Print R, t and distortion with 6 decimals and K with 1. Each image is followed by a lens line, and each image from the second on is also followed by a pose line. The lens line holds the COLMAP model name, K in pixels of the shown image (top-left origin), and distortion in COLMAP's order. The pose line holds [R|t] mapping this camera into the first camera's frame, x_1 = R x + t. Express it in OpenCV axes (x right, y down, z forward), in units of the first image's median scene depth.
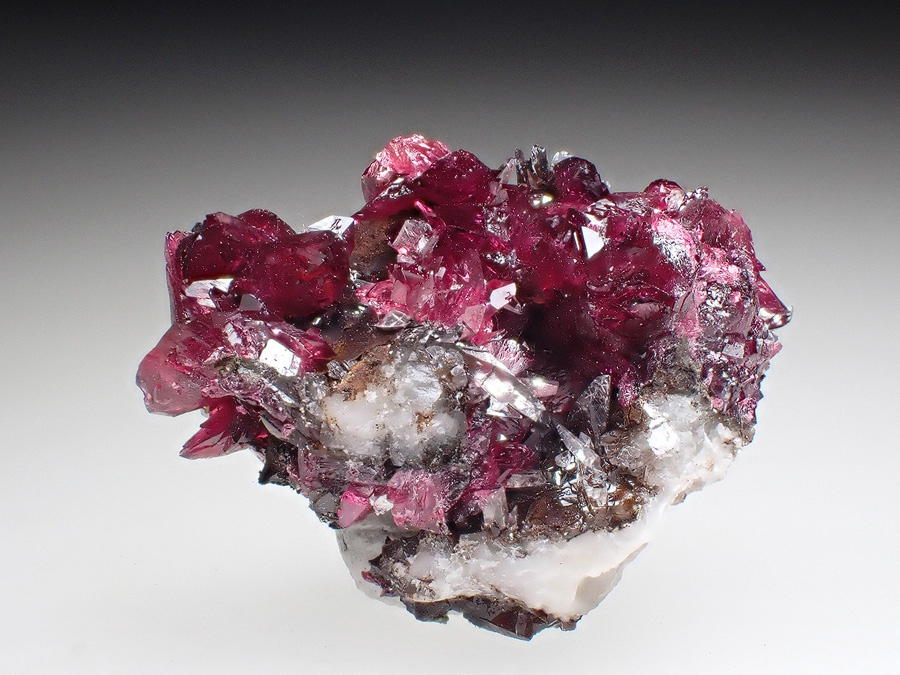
lens RADIAL K [[2158.0, 0, 442.2], [0, 2158.0, 340.5], [0, 0, 1]] dist [-0.020317, 0.000000]
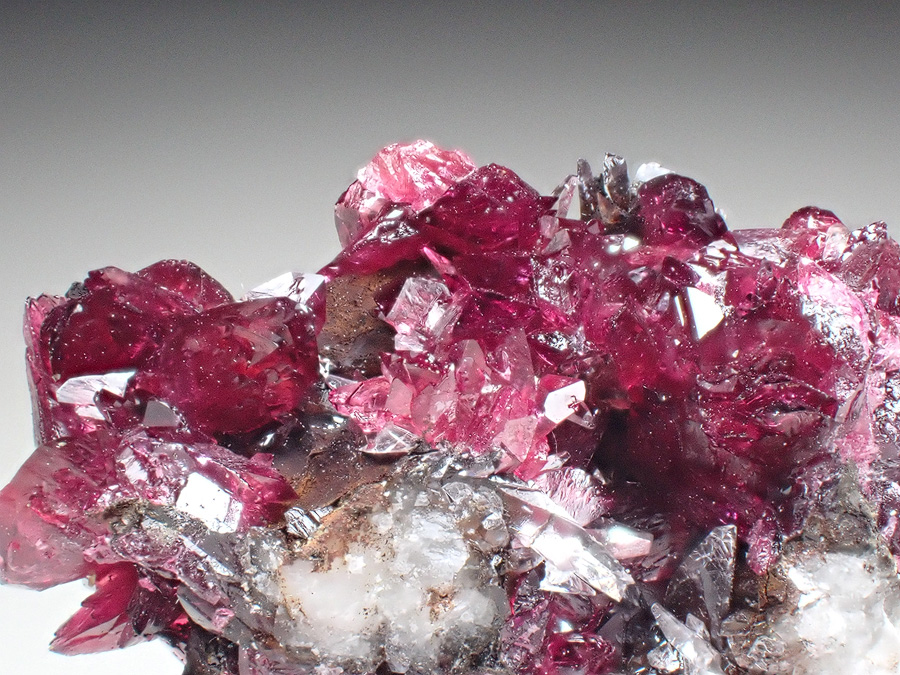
lens RADIAL K [[2967.4, 0, 456.9], [0, 2967.4, 335.2], [0, 0, 1]] dist [0.033555, 0.000000]
pose [[0.999846, -0.007767, 0.015765, -0.016235], [0.007756, 0.999970, 0.000763, -0.040016], [-0.015771, -0.000641, 0.999875, 0.135843]]
